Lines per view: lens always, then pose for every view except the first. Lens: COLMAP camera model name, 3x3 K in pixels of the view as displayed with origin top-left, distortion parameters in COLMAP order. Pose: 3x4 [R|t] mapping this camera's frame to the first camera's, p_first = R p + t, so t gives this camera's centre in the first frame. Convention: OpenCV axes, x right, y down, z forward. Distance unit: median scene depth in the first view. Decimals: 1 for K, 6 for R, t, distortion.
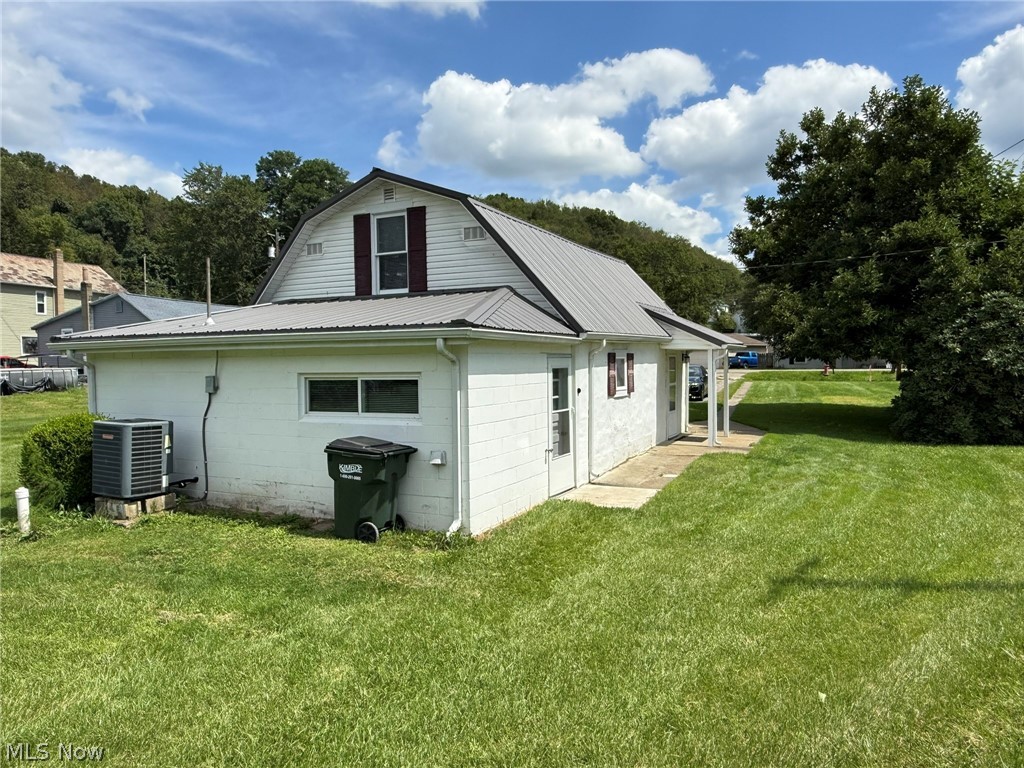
lens RADIAL K [[692.1, 0, 512.3], [0, 692.1, 429.9], [0, 0, 1]] dist [-0.011067, -0.004665]
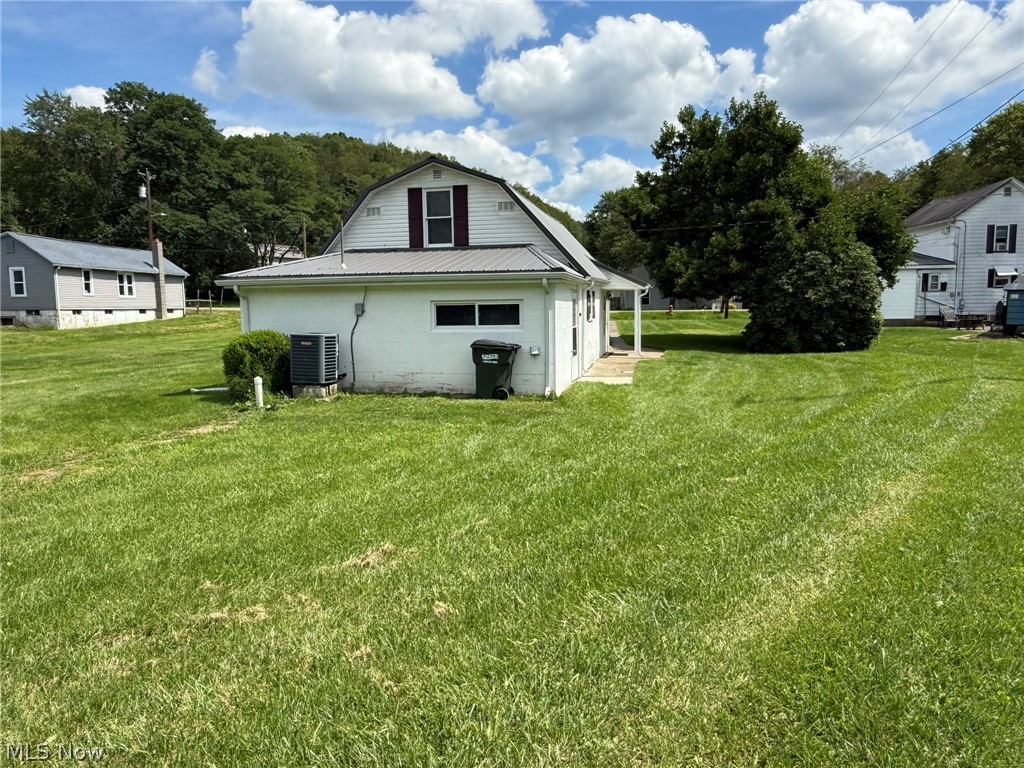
lens RADIAL K [[692.1, 0, 512.3], [0, 692.1, 429.9], [0, 0, 1]] dist [-0.011067, -0.004665]
pose [[0.972527, -0.042266, 0.228921, -0.285237], [0.024568, 0.996523, 0.079618, 0.050184], [-0.231490, -0.071806, 0.970184, -0.326469]]
